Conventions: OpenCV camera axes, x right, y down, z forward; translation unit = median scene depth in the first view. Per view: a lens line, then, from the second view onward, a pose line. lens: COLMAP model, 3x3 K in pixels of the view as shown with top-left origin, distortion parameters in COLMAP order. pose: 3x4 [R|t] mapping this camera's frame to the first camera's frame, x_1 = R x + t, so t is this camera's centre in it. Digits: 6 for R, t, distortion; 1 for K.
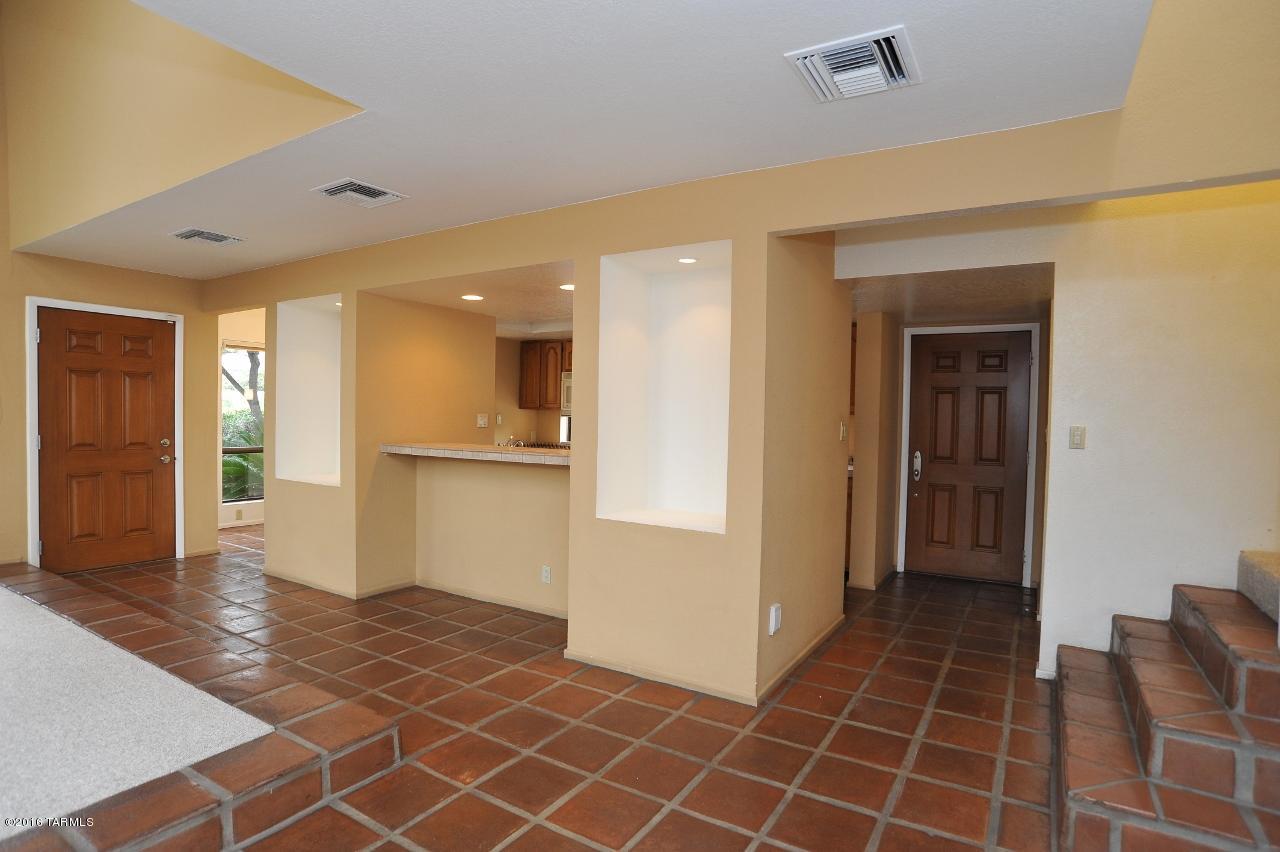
lens RADIAL K [[668.8, 0, 640.7], [0, 668.8, 432.2], [0, 0, 1]] dist [-0.104422, 0.043525]
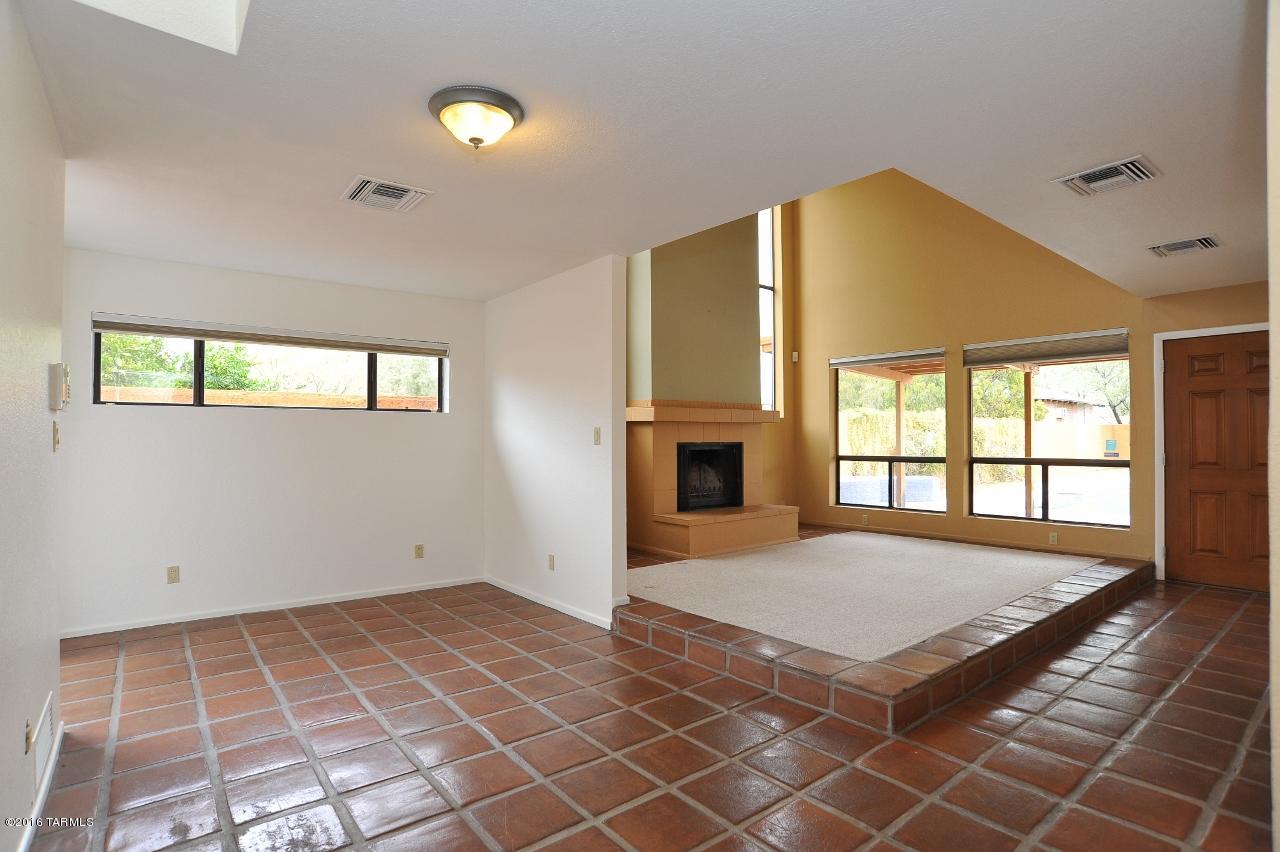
lens RADIAL K [[654.1, 0, 642.0], [0, 654.1, 432.6], [0, 0, 1]] dist [-0.099408, 0.043115]
pose [[-0.348549, -0.023805, -0.936988, 0.426857], [-0.026924, 0.999519, -0.015378, 0.010156], [0.936904, 0.019867, -0.349022, 0.508598]]
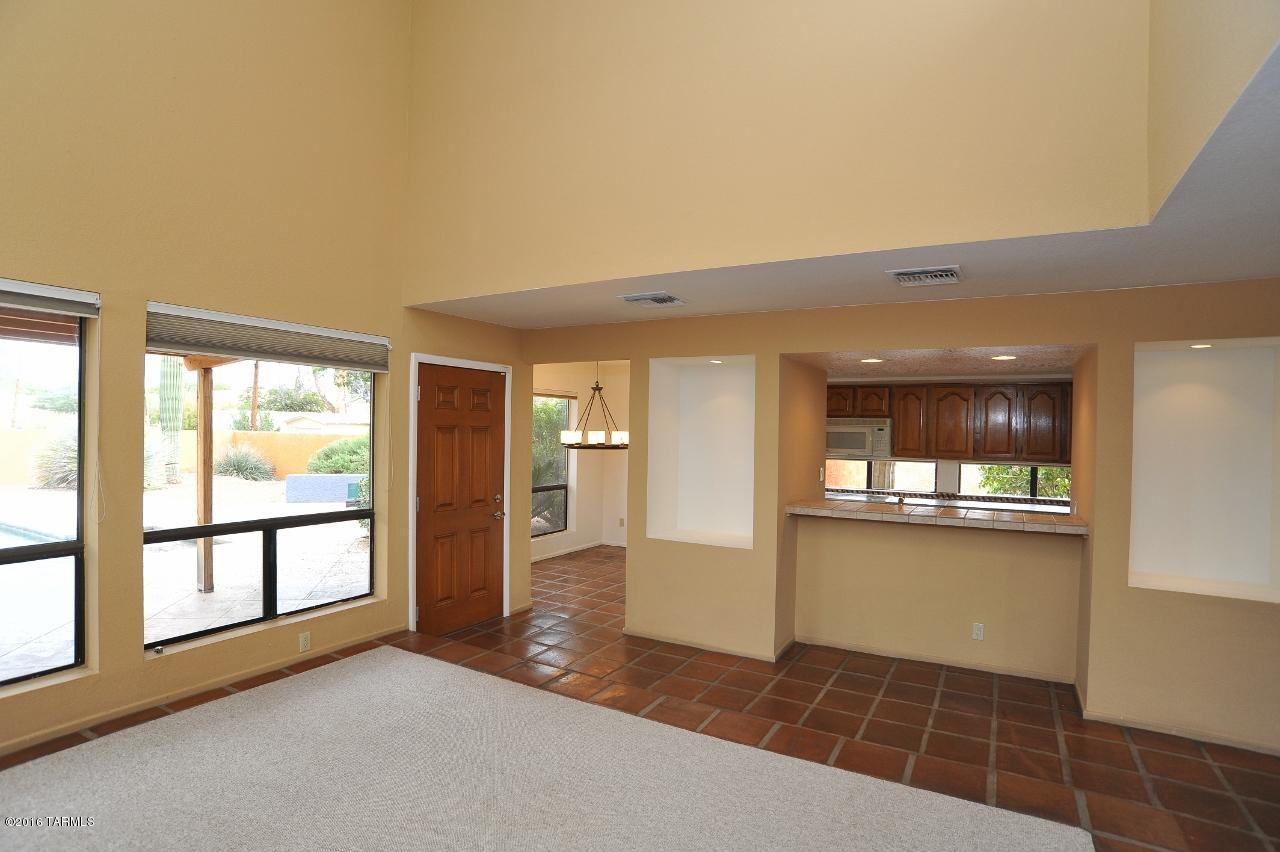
lens RADIAL K [[654.1, 0, 642.0], [0, 654.1, 432.6], [0, 0, 1]] dist [-0.099408, 0.043115]
pose [[0.999784, -0.001379, 0.020715, -0.638241], [0.001817, 0.999775, -0.021139, -0.071954], [-0.020681, 0.021172, 0.999562, 0.010968]]
